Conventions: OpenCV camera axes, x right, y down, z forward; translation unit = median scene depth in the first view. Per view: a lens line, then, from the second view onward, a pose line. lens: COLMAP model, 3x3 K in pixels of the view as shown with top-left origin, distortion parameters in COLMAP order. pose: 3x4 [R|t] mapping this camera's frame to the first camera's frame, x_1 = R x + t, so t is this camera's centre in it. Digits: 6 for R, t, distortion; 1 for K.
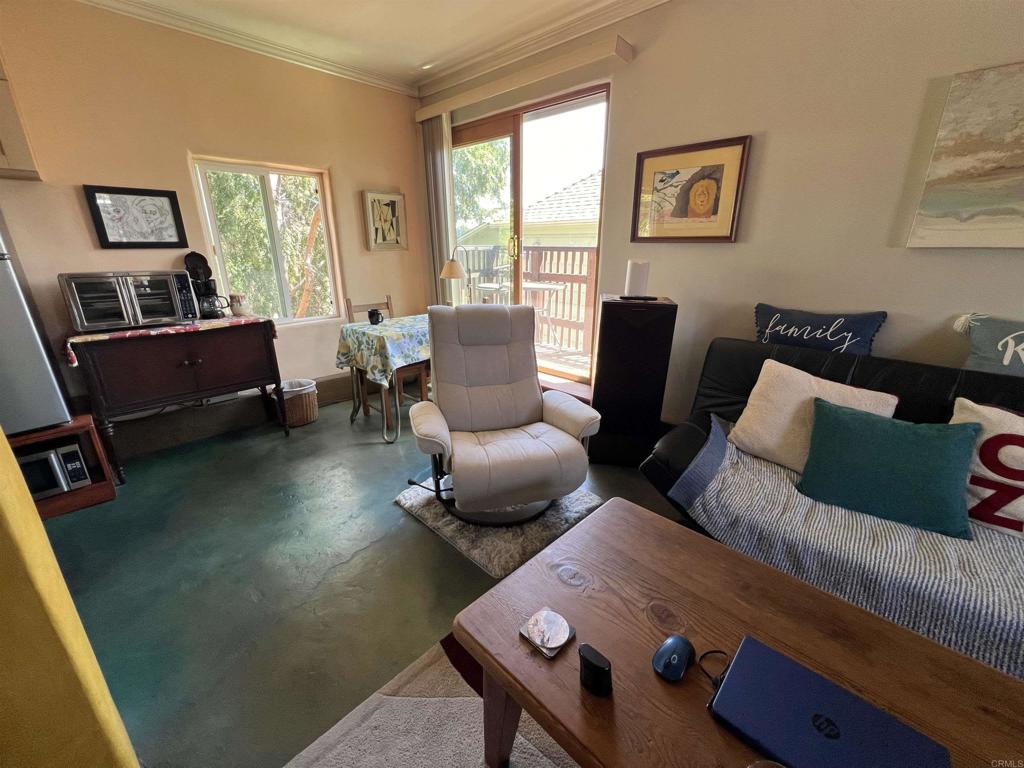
lens RADIAL K [[410.7, 0, 512.7], [0, 410.7, 378.7], [0, 0, 1]] dist [-0.000250, -0.000130]
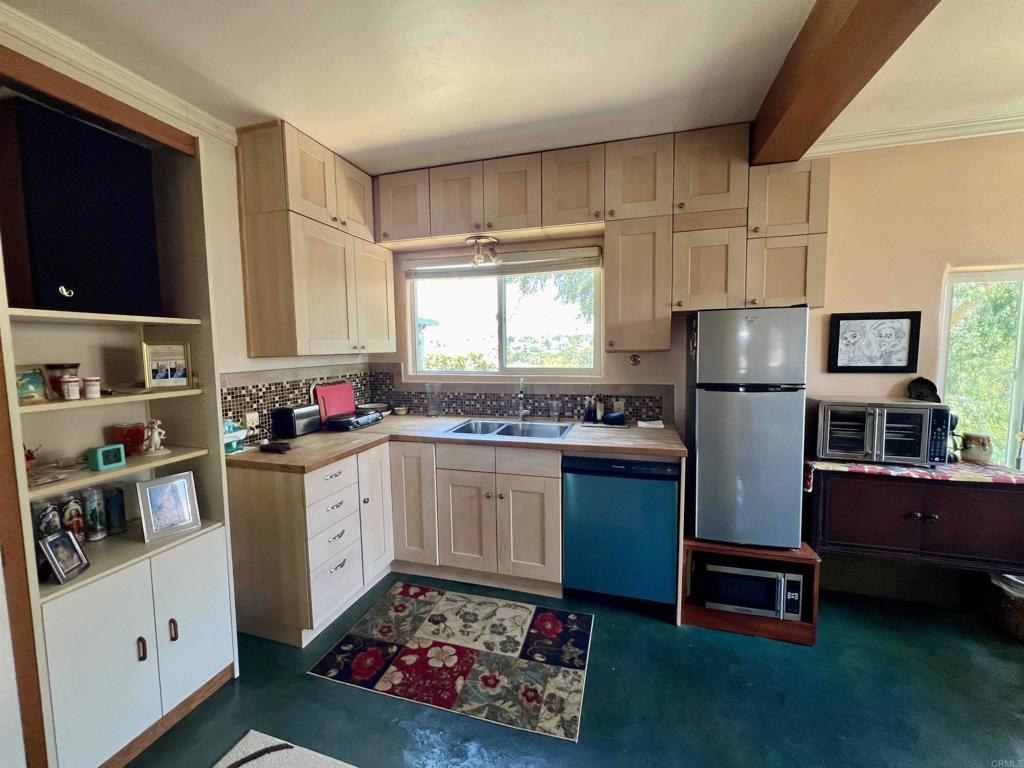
lens RADIAL K [[410.7, 0, 507.7], [0, 410.7, 379.0], [0, 0, 1]] dist [-0.000250, -0.000130]
pose [[0.447342, 0.062697, -0.892163, -0.456441], [-0.266614, 0.961533, -0.066112, -0.027942], [0.853699, 0.267438, 0.446850, -0.108076]]
